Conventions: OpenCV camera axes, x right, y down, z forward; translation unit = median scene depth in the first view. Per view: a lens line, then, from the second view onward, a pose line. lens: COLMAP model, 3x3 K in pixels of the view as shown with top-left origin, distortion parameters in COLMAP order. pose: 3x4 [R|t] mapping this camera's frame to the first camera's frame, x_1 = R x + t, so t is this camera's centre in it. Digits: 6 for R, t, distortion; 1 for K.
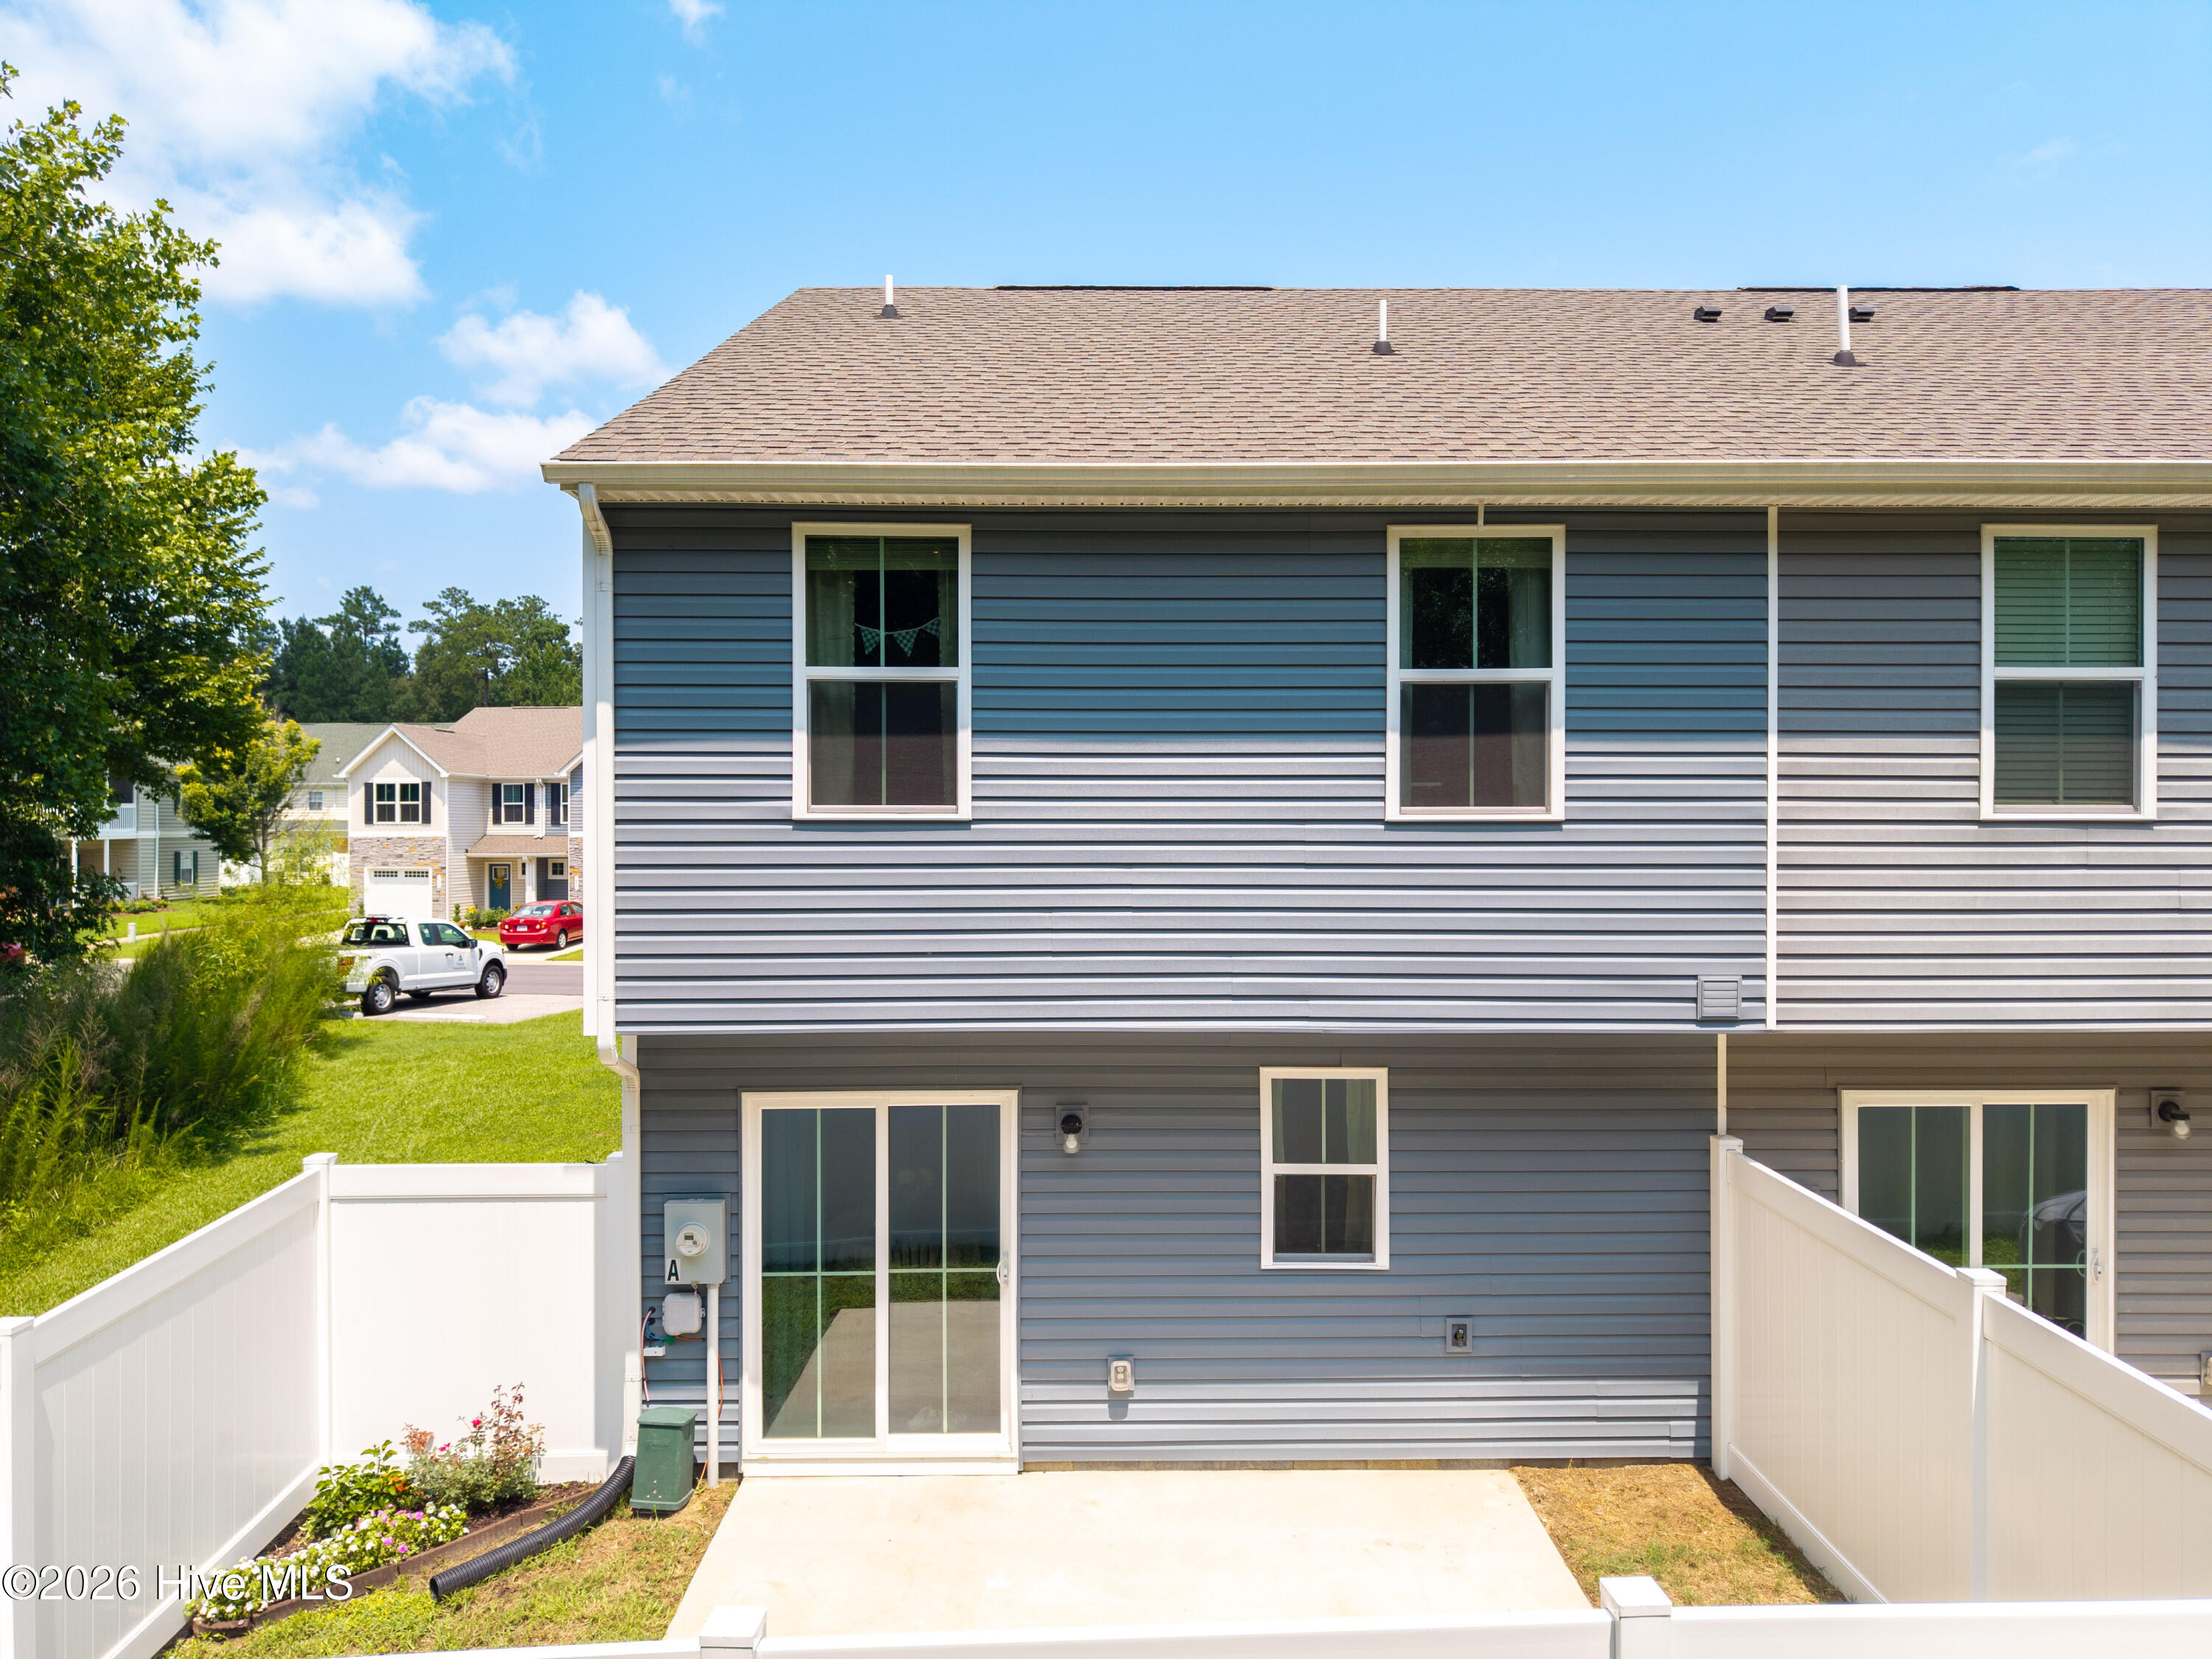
lens RADIAL K [[1526.8, 0, 1112.7], [0, 1526.8, 833.2], [0, 0, 1]] dist [0.040079, -0.042835]
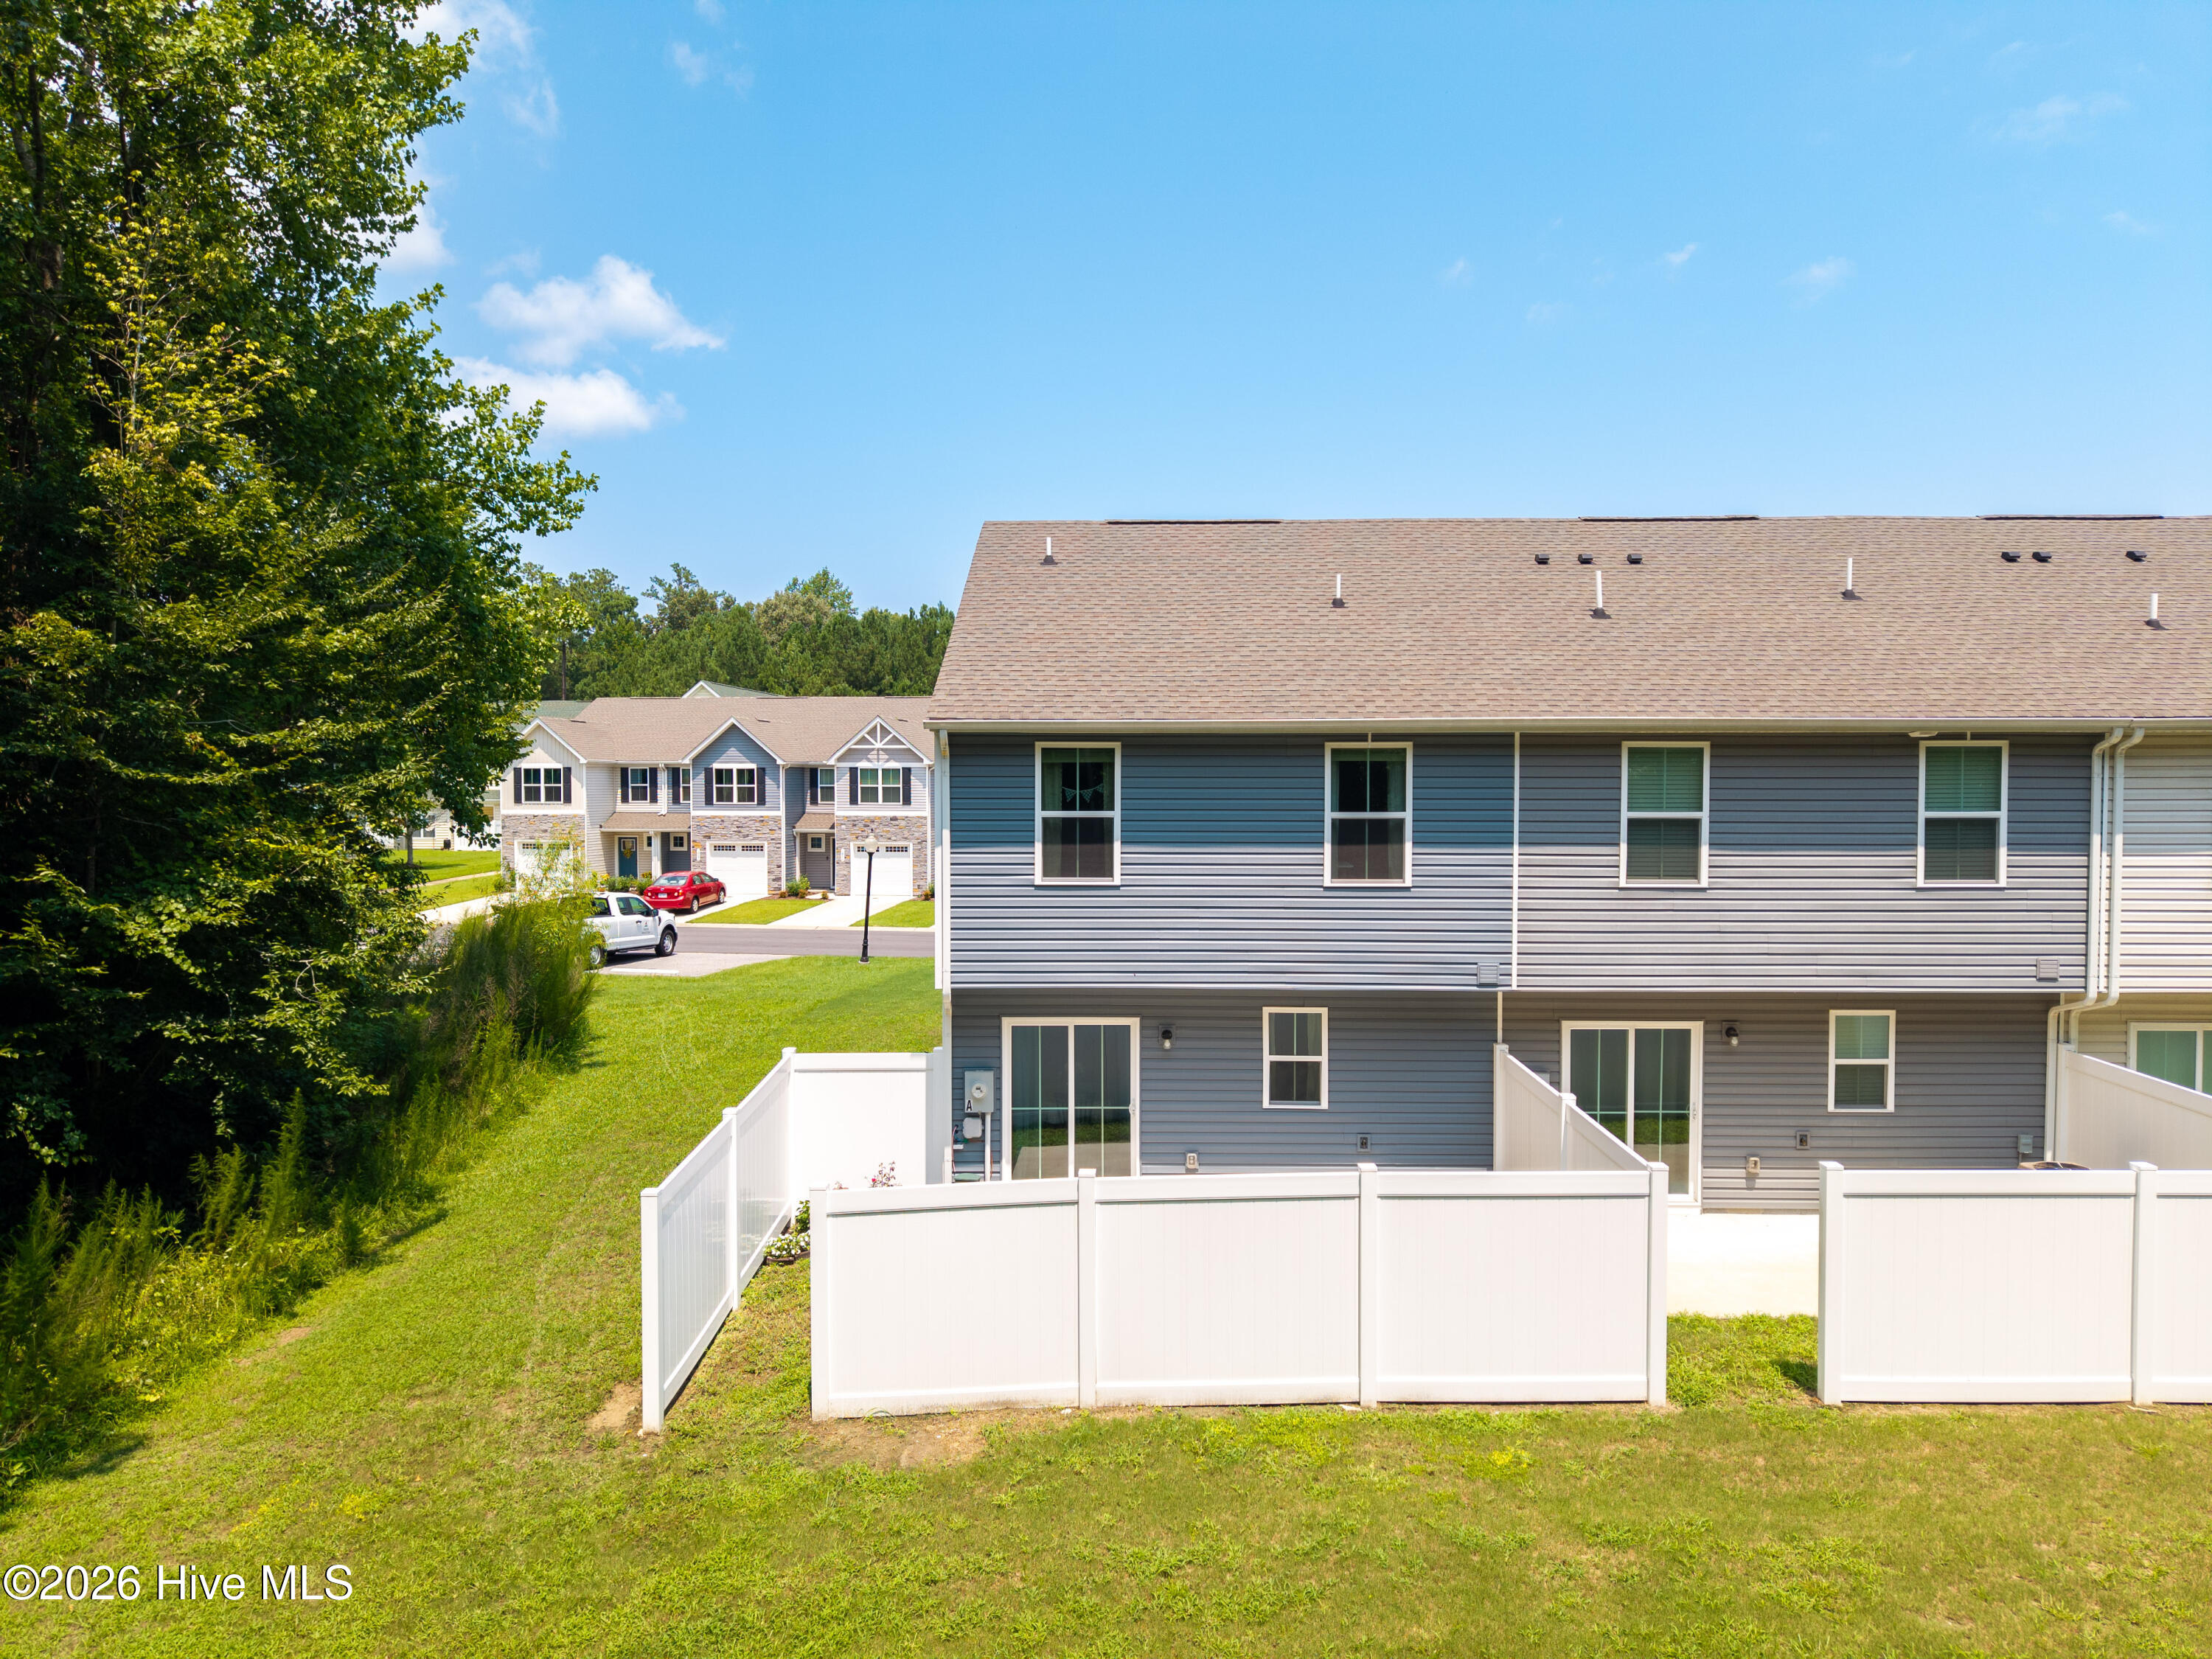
lens RADIAL K [[1526.8, 0, 1087.7], [0, 1526.8, 819.1], [0, 0, 1]] dist [0.040079, -0.042835]
pose [[0.999296, 0.001406, -0.037497, -0.056163], [-0.000571, 0.999752, 0.022281, -0.134231], [0.037519, -0.022244, 0.999048, -0.980829]]
